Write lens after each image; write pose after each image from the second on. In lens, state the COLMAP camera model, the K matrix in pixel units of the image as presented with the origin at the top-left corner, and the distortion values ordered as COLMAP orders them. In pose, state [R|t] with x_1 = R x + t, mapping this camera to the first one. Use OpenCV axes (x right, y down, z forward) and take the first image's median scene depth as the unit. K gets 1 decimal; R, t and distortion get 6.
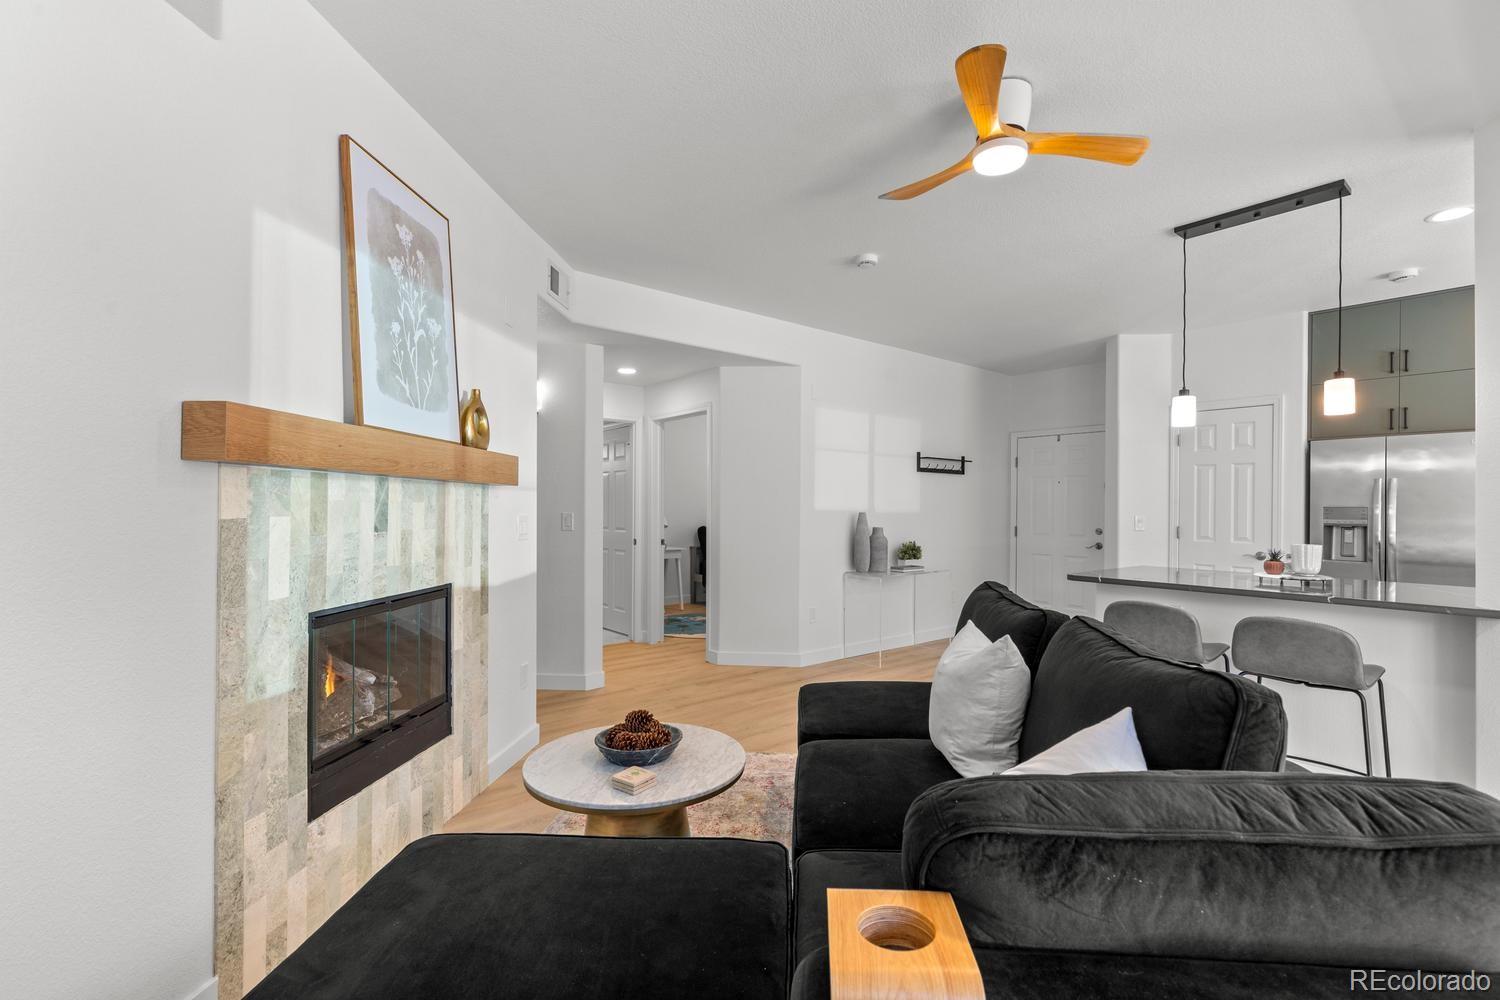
lens RADIAL K [[686.6, 0, 757.9], [0, 686.6, 506.7], [0, 0, 1]] dist [0.000454, 0.000118]
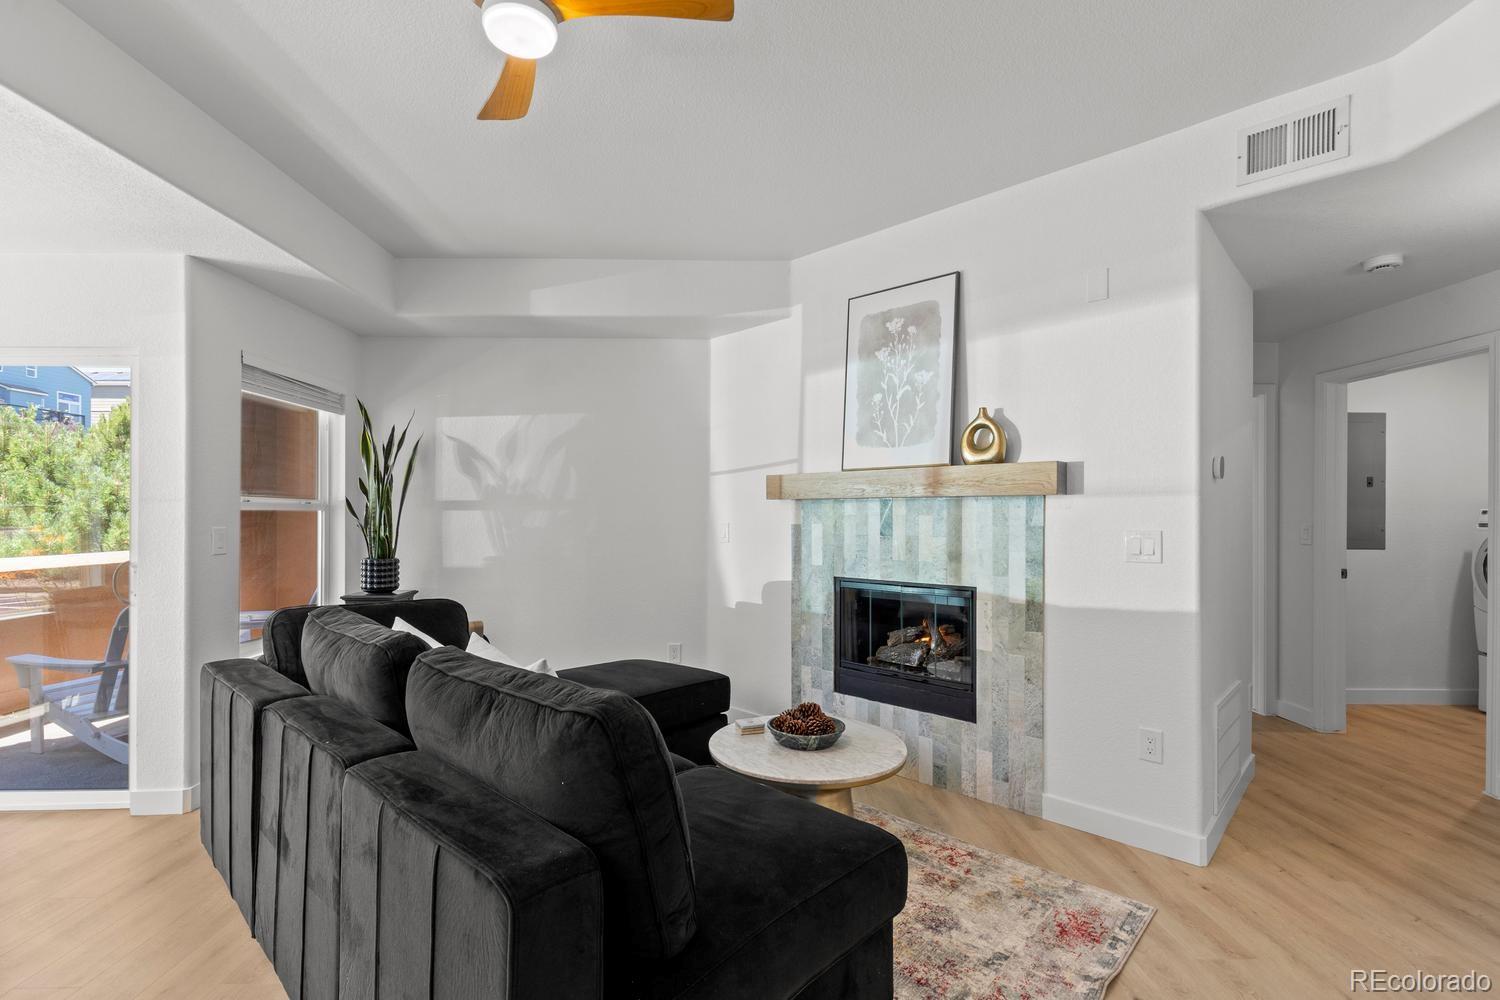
lens RADIAL K [[688.7, 0, 752.8], [0, 688.7, 521.9], [0, 0, 1]] dist [0.000963, 0.000110]
pose [[-0.619526, 0.000635, -0.784976, 0.800511], [-0.005661, 0.999970, 0.005277, 0.000586], [0.784956, 0.007713, -0.619504, 1.707648]]
